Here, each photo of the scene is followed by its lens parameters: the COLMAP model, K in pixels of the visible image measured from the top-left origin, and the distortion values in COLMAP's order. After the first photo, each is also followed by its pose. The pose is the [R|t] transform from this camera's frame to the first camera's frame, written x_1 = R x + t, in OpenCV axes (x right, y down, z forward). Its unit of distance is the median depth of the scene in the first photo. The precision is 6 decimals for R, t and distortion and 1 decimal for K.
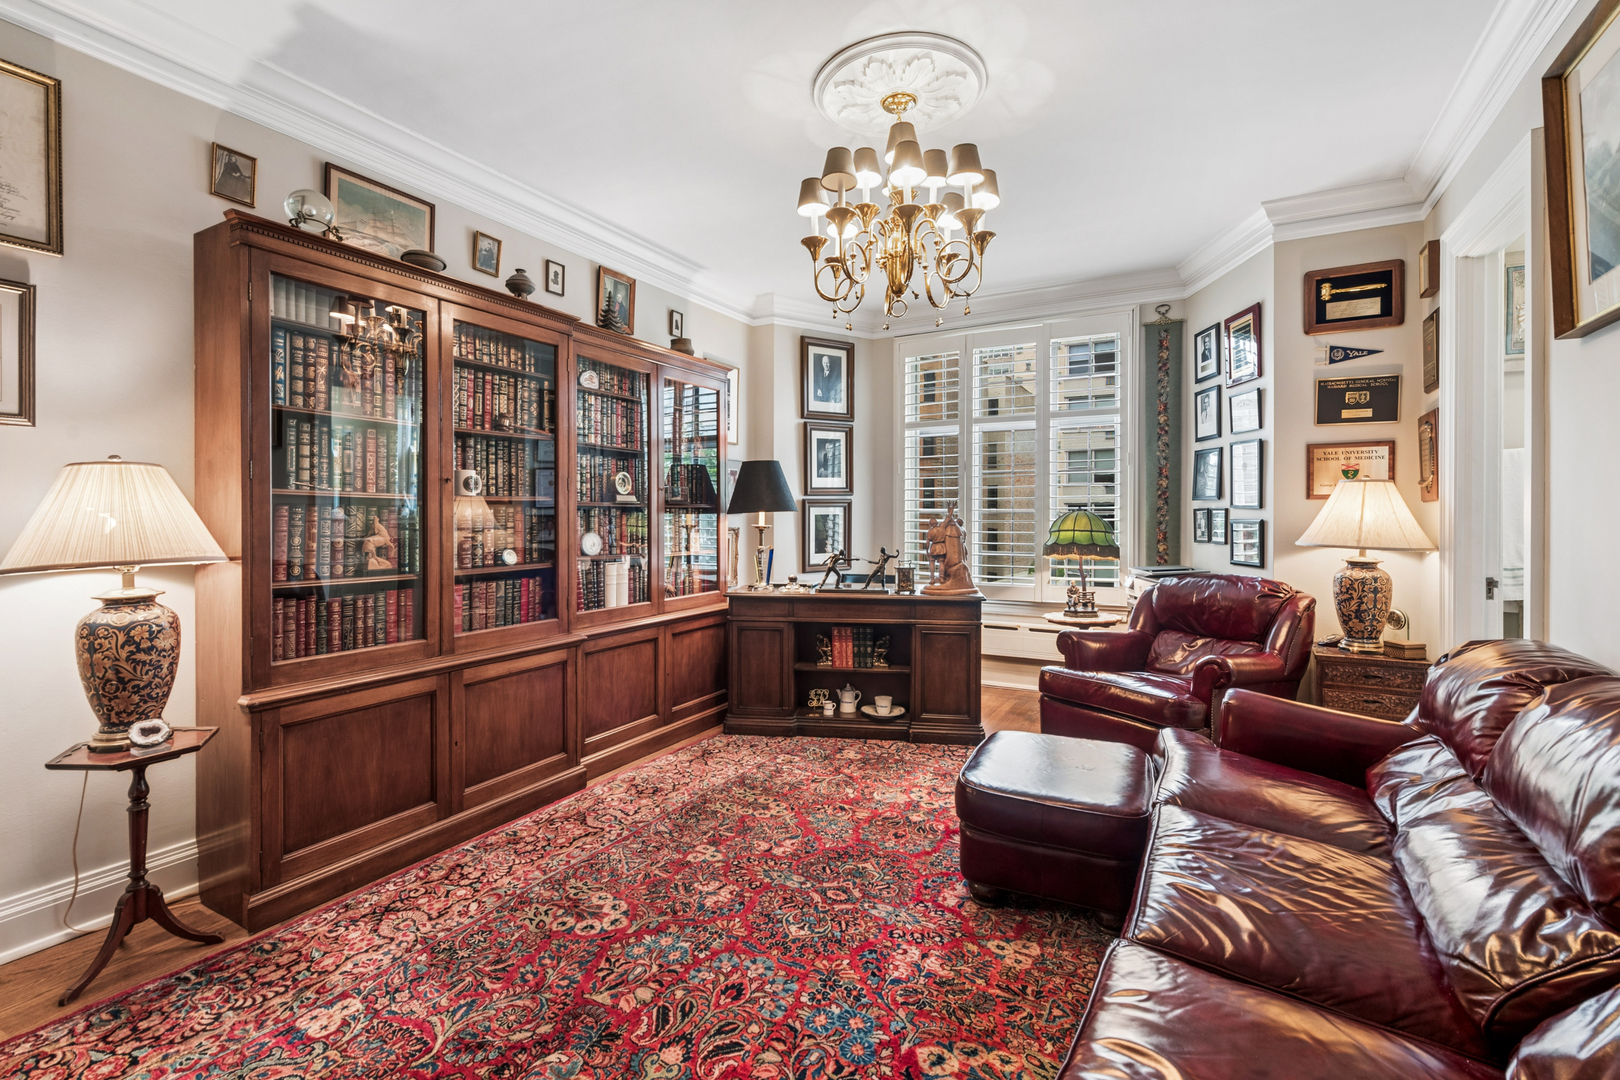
lens RADIAL K [[723.2, 0, 818.4], [0, 723.2, 540.0], [0, 0, 1]] dist [0.003863, -0.006373]
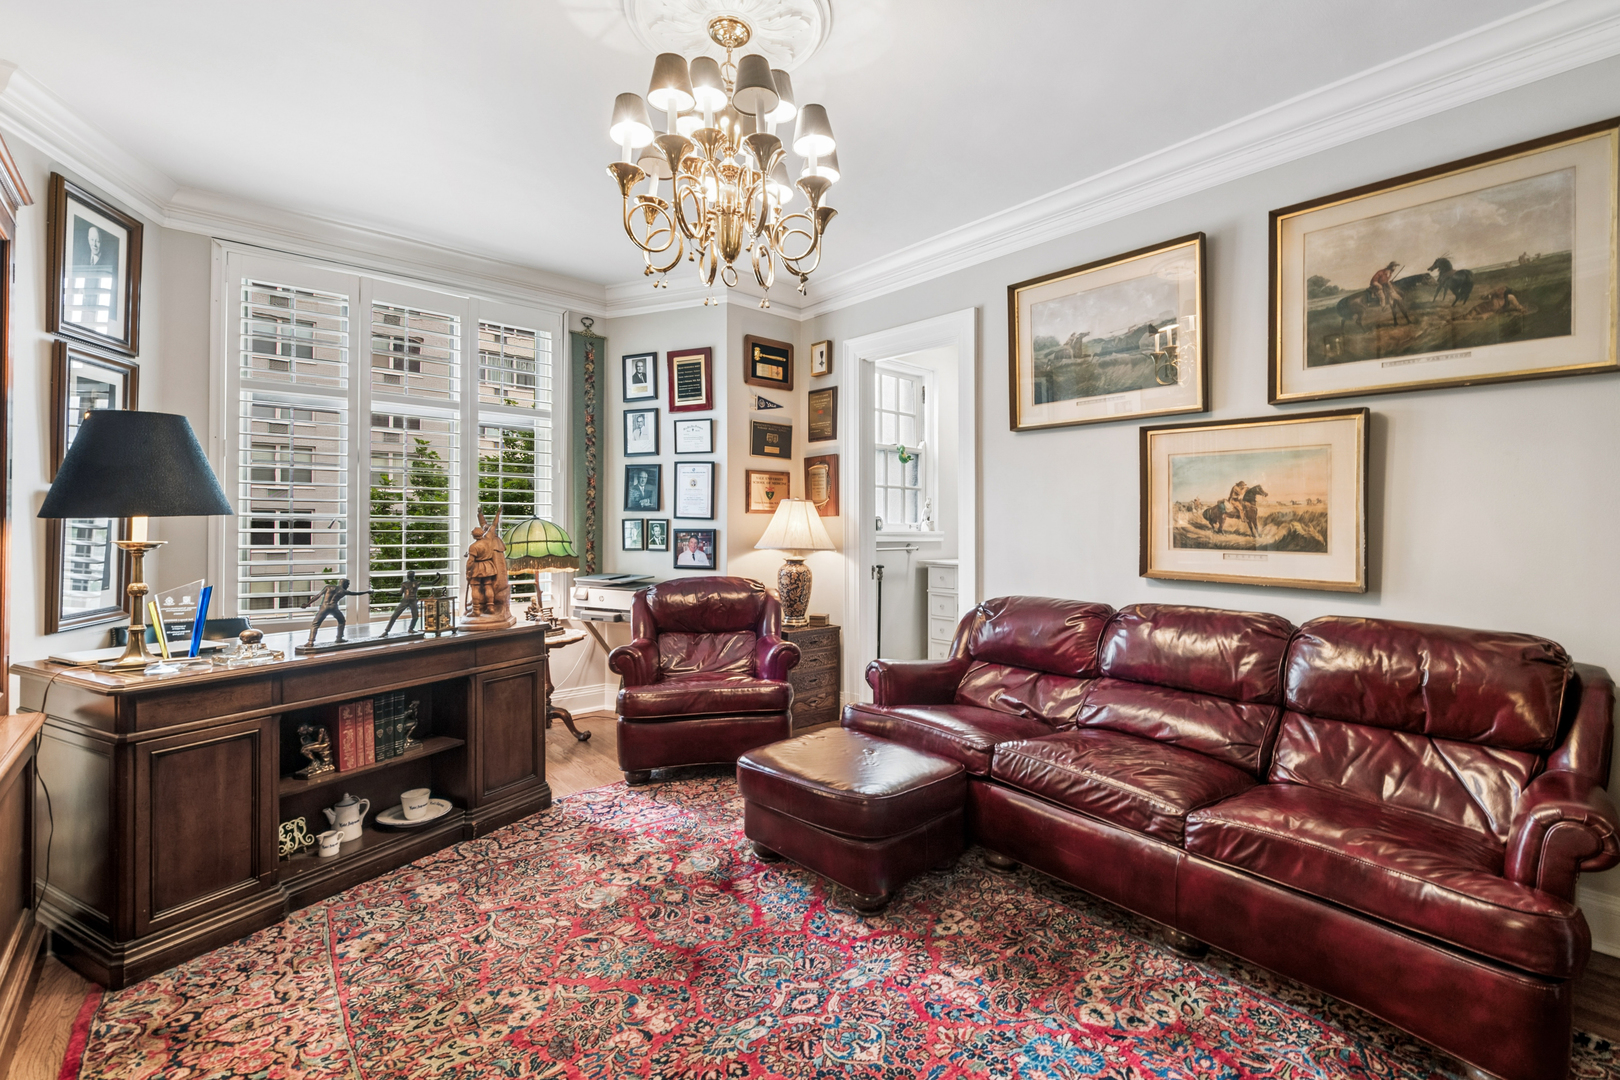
lens RADIAL K [[720.9, 0, 814.3], [0, 720.9, 532.0], [0, 0, 1]] dist [0.000873, -0.000808]
pose [[0.331069, -0.005089, 0.943593, -0.455129], [0.025967, 0.999656, -0.003720, -0.015079], [-0.943249, 0.025734, 0.331087, 0.452119]]
